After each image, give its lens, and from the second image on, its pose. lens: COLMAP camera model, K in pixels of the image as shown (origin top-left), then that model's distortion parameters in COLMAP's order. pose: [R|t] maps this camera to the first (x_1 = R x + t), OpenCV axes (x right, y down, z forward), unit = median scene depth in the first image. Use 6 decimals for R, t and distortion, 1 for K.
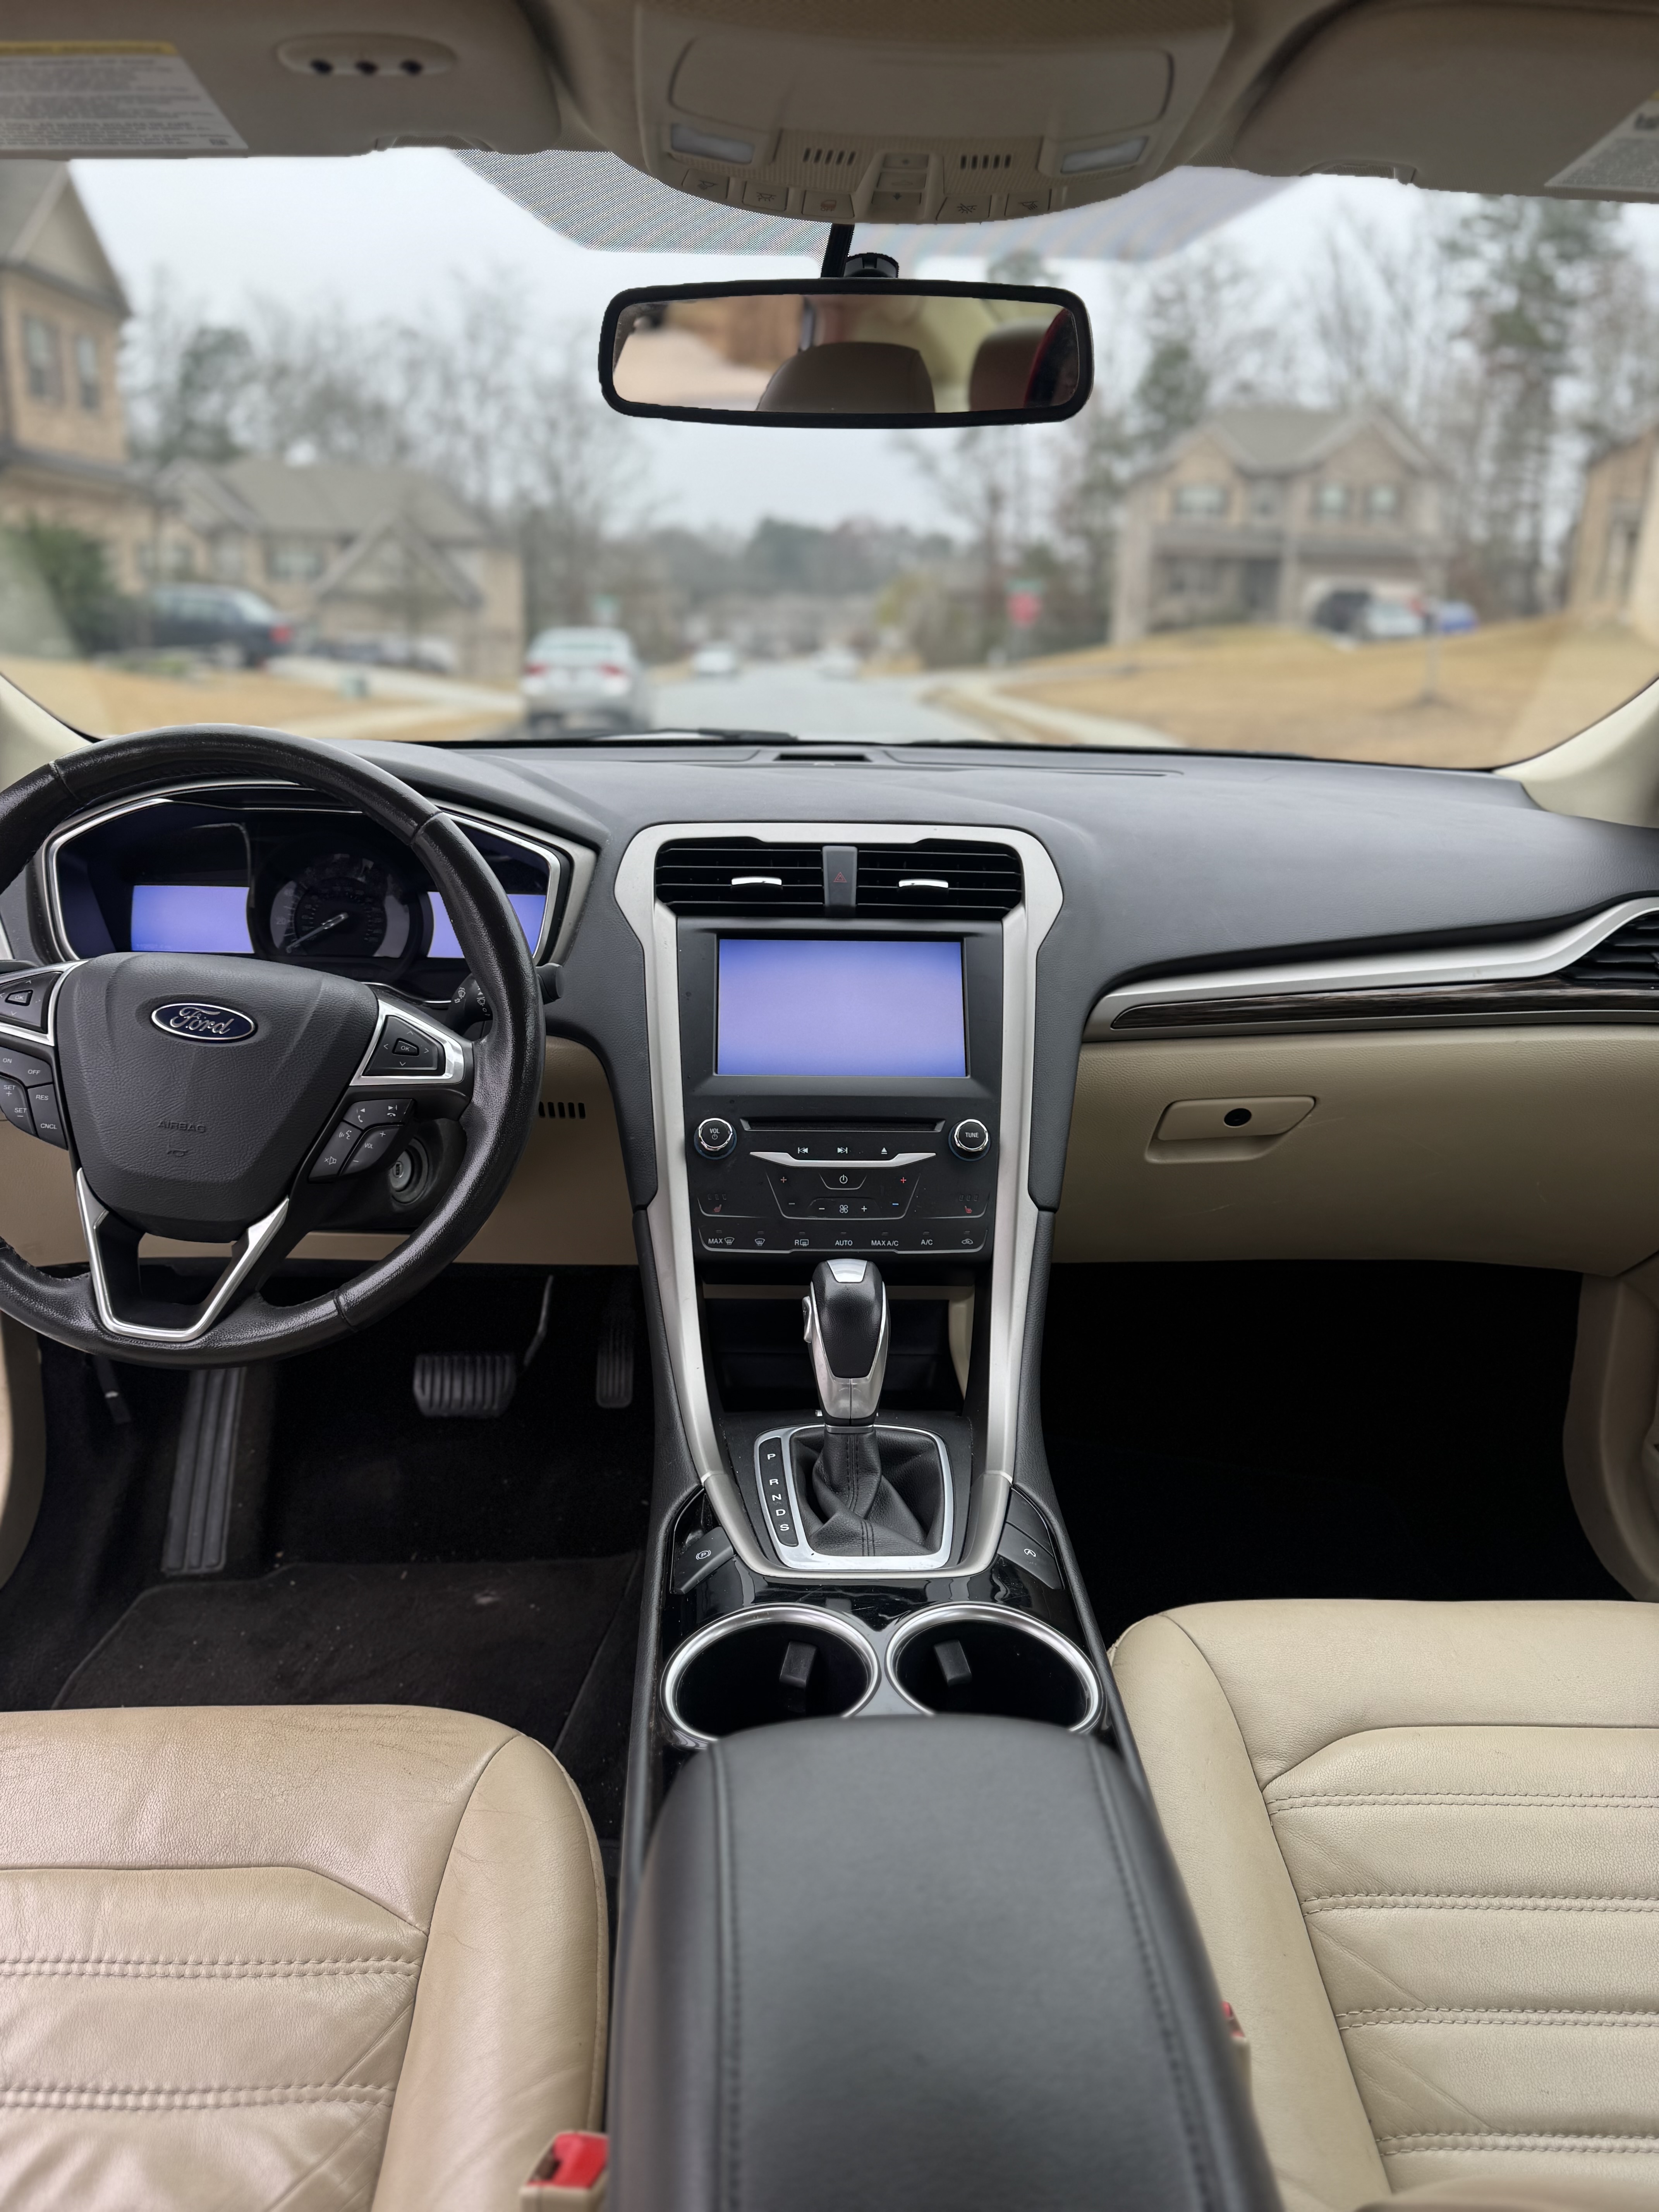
lens RADIAL K [[1526.1, 0, 839.6], [0, 1526.1, 1124.0], [0, 0, 1]] dist [0.024320, -0.025228]
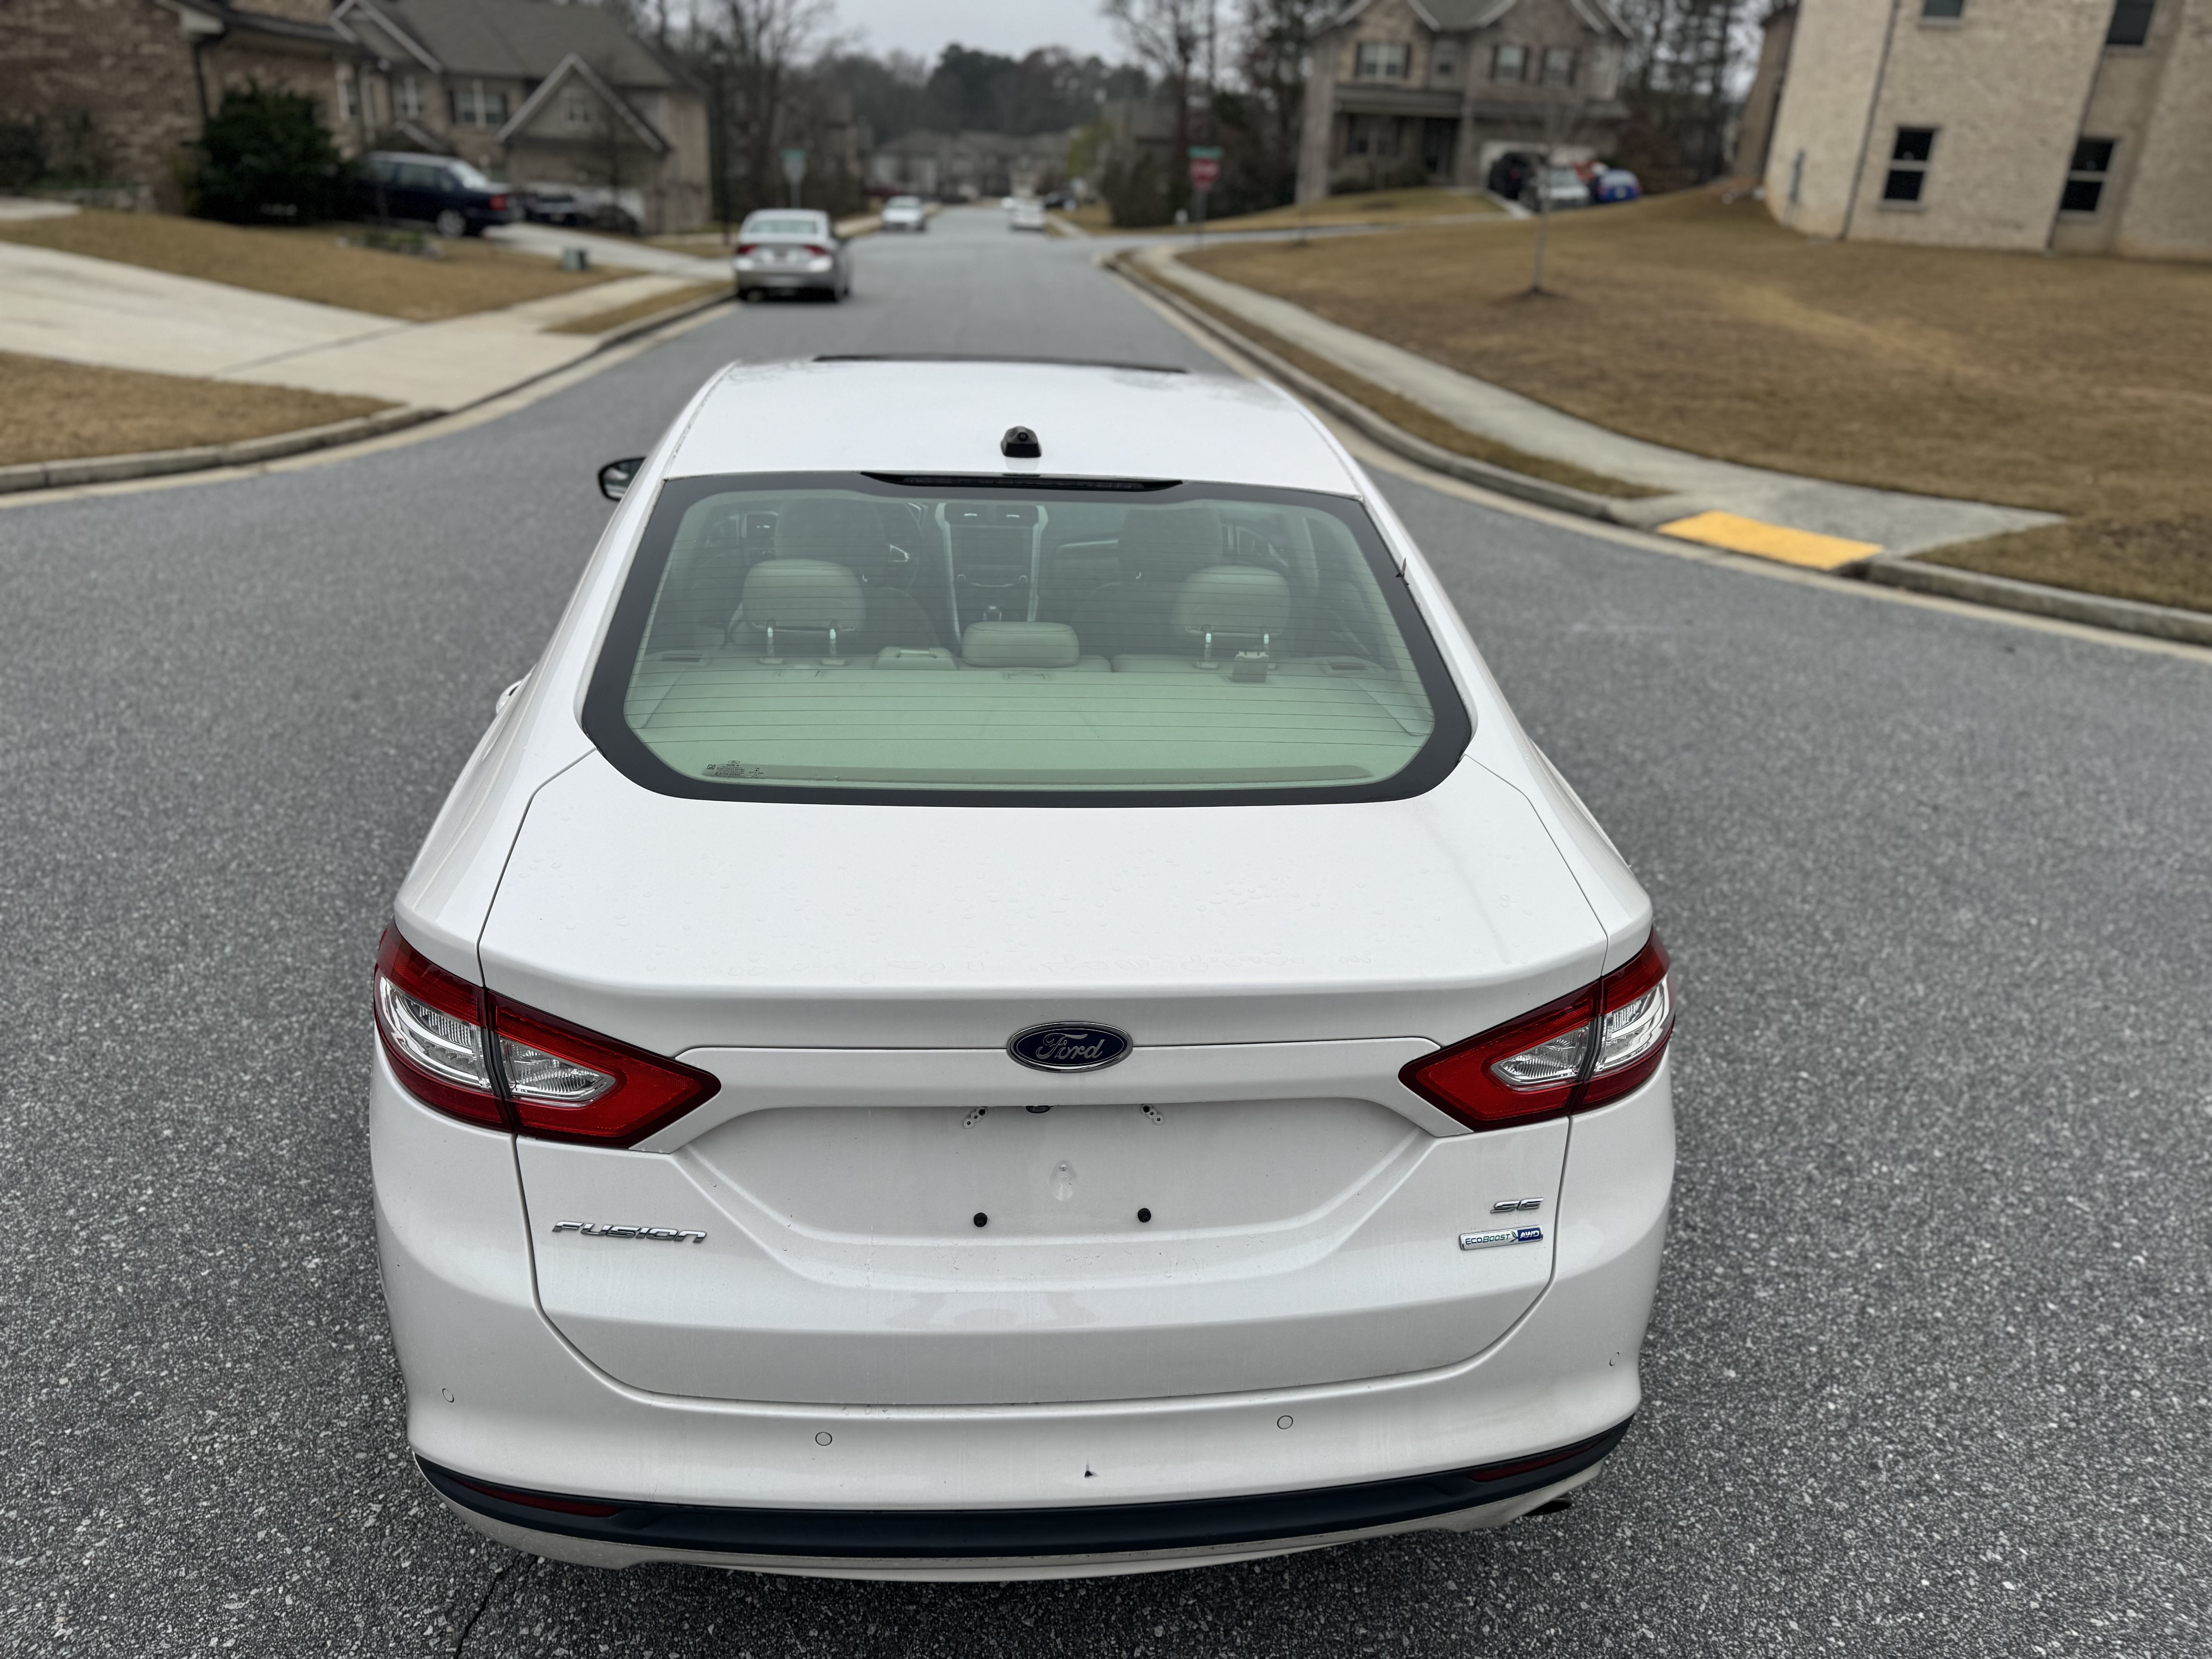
lens RADIAL K [[1526.1, 0, 1096.7], [0, 1526.1, 837.5], [0, 0, 1]] dist [0.024320, -0.025228]
pose [[0.999103, -0.002419, 0.042269, 0.091115], [-0.001836, 0.994954, 0.100318, 0.235954], [-0.042298, -0.100306, 0.994057, -2.570488]]
